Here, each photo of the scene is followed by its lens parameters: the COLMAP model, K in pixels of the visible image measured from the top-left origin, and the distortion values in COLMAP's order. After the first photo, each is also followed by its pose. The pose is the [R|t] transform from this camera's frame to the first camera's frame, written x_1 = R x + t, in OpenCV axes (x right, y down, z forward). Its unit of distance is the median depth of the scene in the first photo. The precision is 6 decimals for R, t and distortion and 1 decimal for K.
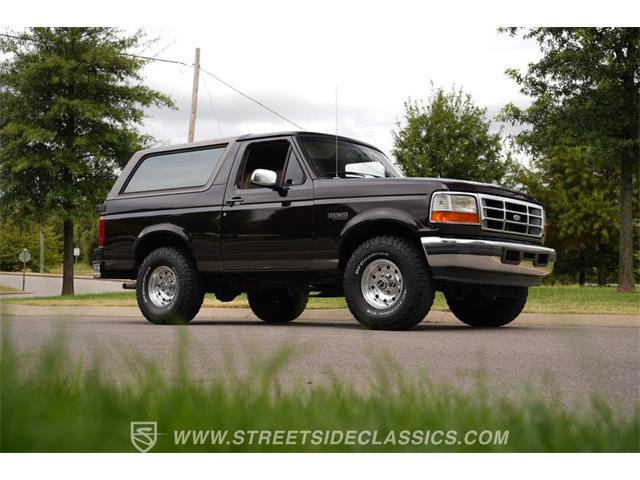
lens RADIAL K [[820.7, 0, 320.0], [0, 820.7, 240.0], [0, 0, 1]] dist [0.156659, 0.022775]
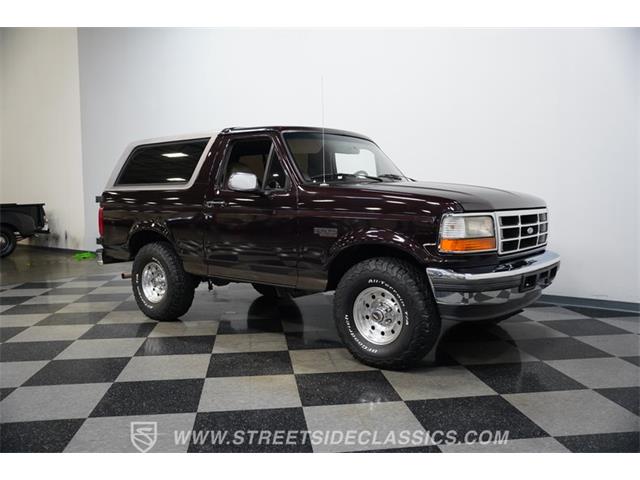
lens RADIAL K [[517.9, 0, 320.0], [0, 517.9, 240.0], [0, 0, 1]] dist [-0.042541, 0.002188]
pose [[0.999895, -0.014143, -0.003193, 0.014358], [0.014465, 0.988137, 0.152891, -0.086234], [0.000992, -0.152921, 0.988238, 0.383823]]
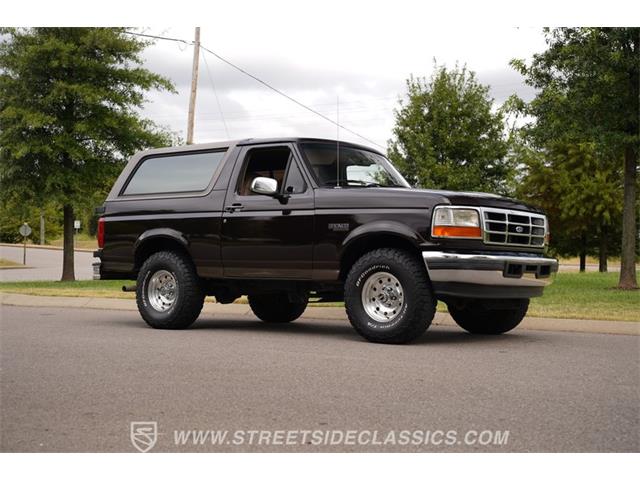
lens RADIAL K [[820.6, 0, 320.0], [0, 820.6, 240.0], [0, 0, 1]] dist [0.170292, -0.027331]
pose [[0.999986, 0.005170, -0.000949, 0.000019], [-0.005133, 0.999386, 0.034671, -0.039530], [0.001127, -0.034665, 0.999398, 0.006816]]
